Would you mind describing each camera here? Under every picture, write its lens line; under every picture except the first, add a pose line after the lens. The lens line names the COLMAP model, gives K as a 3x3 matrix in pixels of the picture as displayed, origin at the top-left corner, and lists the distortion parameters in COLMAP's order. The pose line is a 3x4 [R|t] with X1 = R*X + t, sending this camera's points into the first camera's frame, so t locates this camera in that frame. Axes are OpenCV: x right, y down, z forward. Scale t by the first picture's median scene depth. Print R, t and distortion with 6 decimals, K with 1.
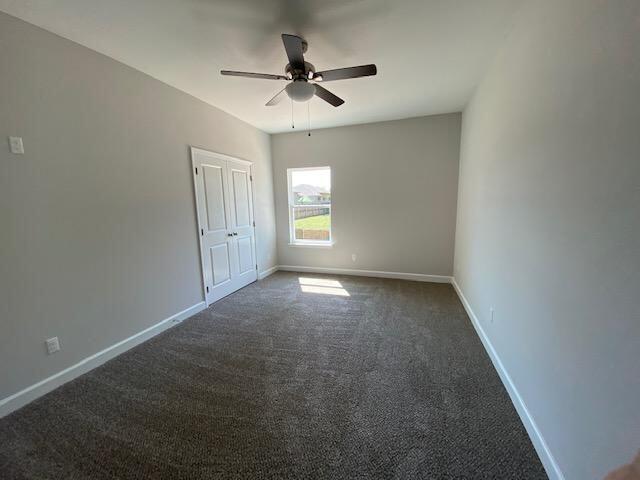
lens RADIAL K [[258.9, 0, 319.9], [0, 258.9, 239.4], [0, 0, 1]] dist [0.017231, -0.017675]
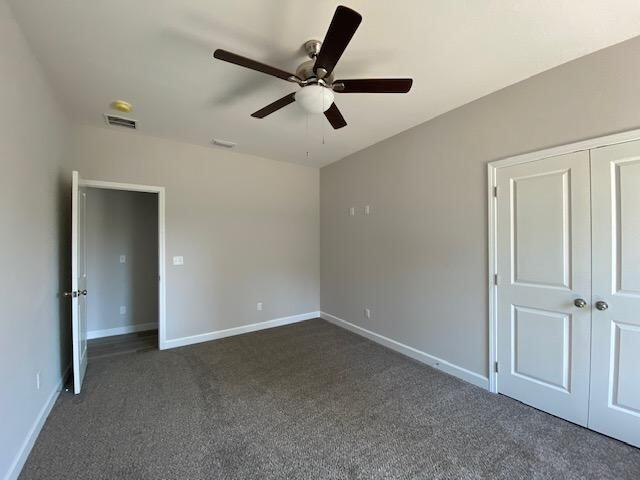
lens RADIAL K [[258.9, 0, 320.4], [0, 258.9, 239.6], [0, 0, 1]] dist [0.017231, -0.017675]
pose [[-0.607129, 0.023206, -0.794264, 0.361501], [-0.091334, 0.990910, 0.098767, -0.153896], [0.789337, 0.132508, -0.599491, 1.019130]]
